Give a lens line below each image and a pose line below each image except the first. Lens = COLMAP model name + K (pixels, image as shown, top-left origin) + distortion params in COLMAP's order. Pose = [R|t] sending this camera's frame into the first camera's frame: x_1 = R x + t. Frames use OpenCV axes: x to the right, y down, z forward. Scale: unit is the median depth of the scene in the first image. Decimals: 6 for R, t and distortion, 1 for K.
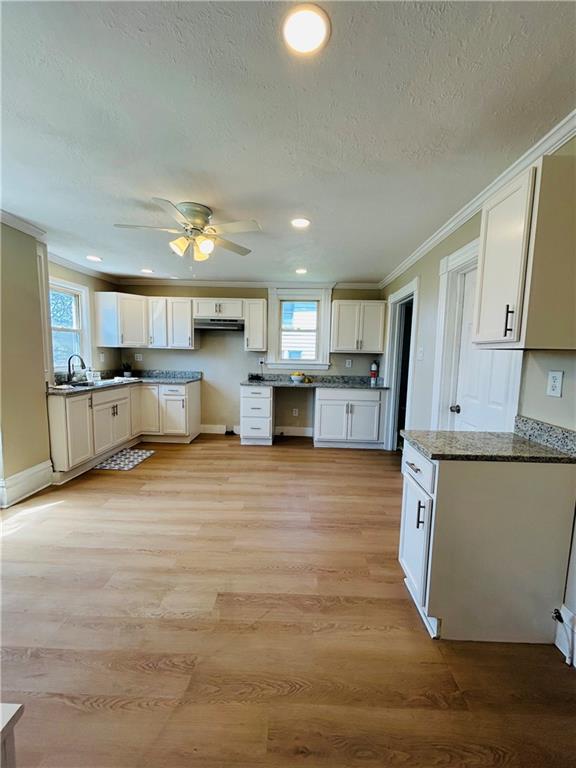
lens RADIAL K [[309.6, 0, 288.0], [0, 309.6, 384.0], [0, 0, 1]] dist [-0.000224, 0.000191]
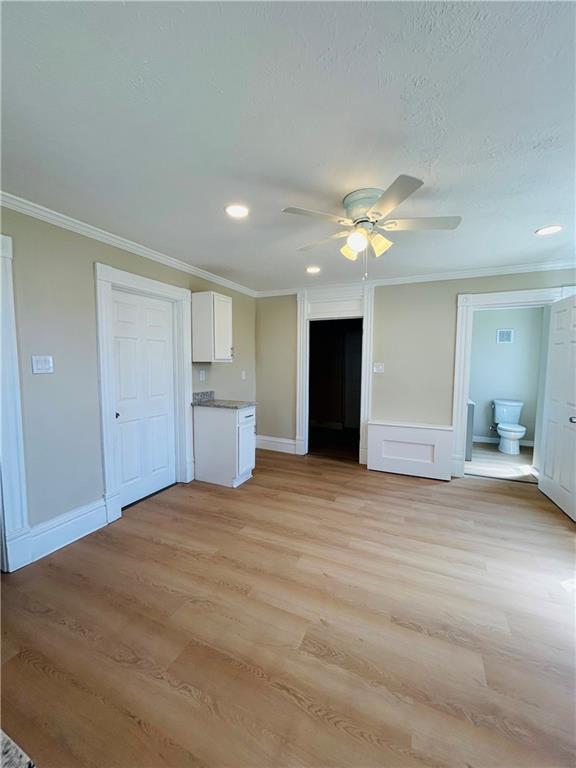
lens RADIAL K [[309.6, 0, 288.0], [0, 309.6, 384.0], [0, 0, 1]] dist [-0.000224, 0.000191]
pose [[-0.922843, -0.059661, 0.380528, -0.348848], [0.006998, 0.985171, 0.171431, -0.174085], [-0.385113, 0.160867, -0.908741, 1.472267]]
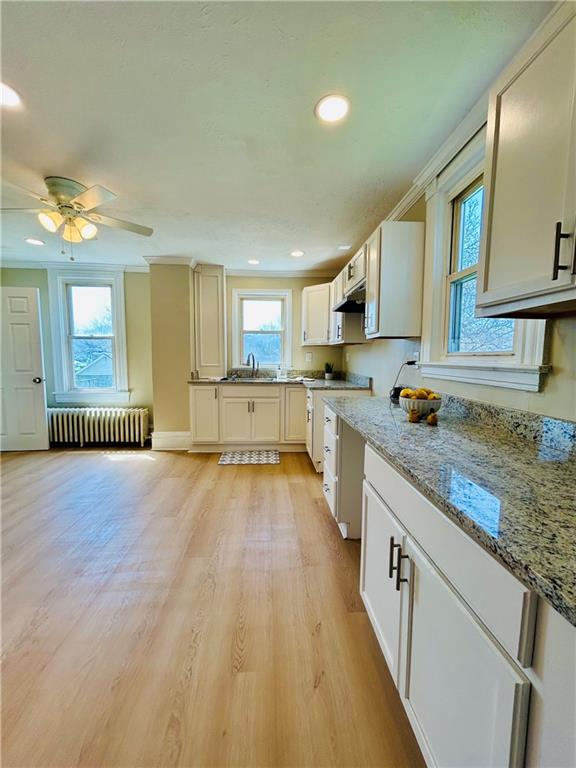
lens RADIAL K [[309.6, 0, 288.0], [0, 309.6, 384.0], [0, 0, 1]] dist [-0.000224, 0.000191]
pose [[0.092617, 0.066607, -0.993471, 0.562928], [-0.101144, 0.993228, 0.057161, -0.072989], [0.990551, 0.095190, 0.098727, 1.251744]]
